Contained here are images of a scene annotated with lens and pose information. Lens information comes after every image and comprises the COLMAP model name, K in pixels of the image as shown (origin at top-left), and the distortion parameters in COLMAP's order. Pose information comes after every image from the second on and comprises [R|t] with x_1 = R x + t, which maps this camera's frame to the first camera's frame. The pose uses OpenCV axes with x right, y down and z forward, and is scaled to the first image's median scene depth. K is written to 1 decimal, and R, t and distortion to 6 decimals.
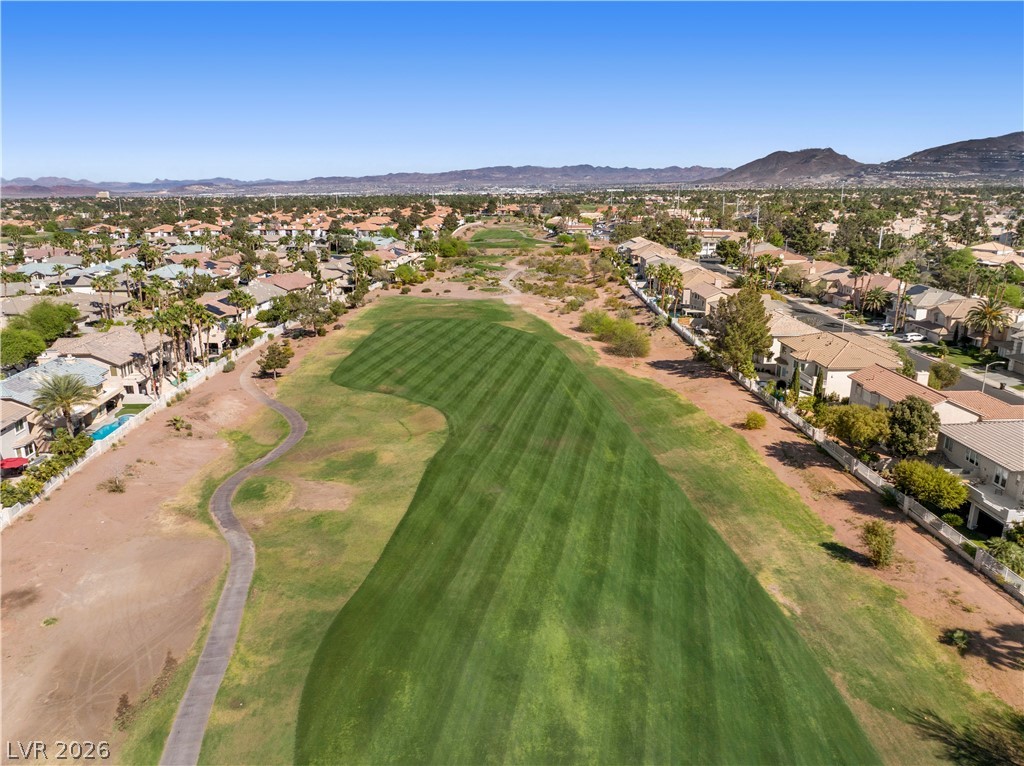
lens RADIAL K [[722.1, 0, 516.4], [0, 722.1, 383.7], [0, 0, 1]] dist [-0.034925, -0.001983]
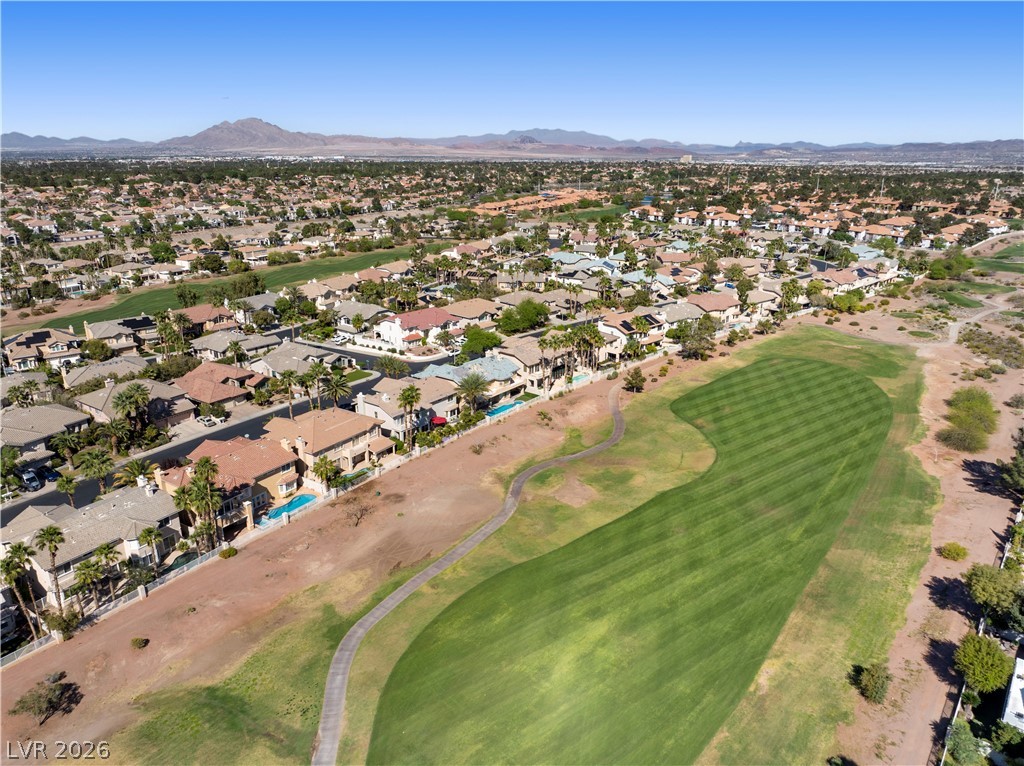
lens RADIAL K [[722.1, 0, 516.4], [0, 722.1, 383.7], [0, 0, 1]] dist [-0.034925, -0.001983]
pose [[0.737487, 0.214542, -0.640378, 0.488278], [-0.184026, 0.976159, 0.115104, -0.192629], [0.649805, 0.032958, 0.759386, -0.199522]]
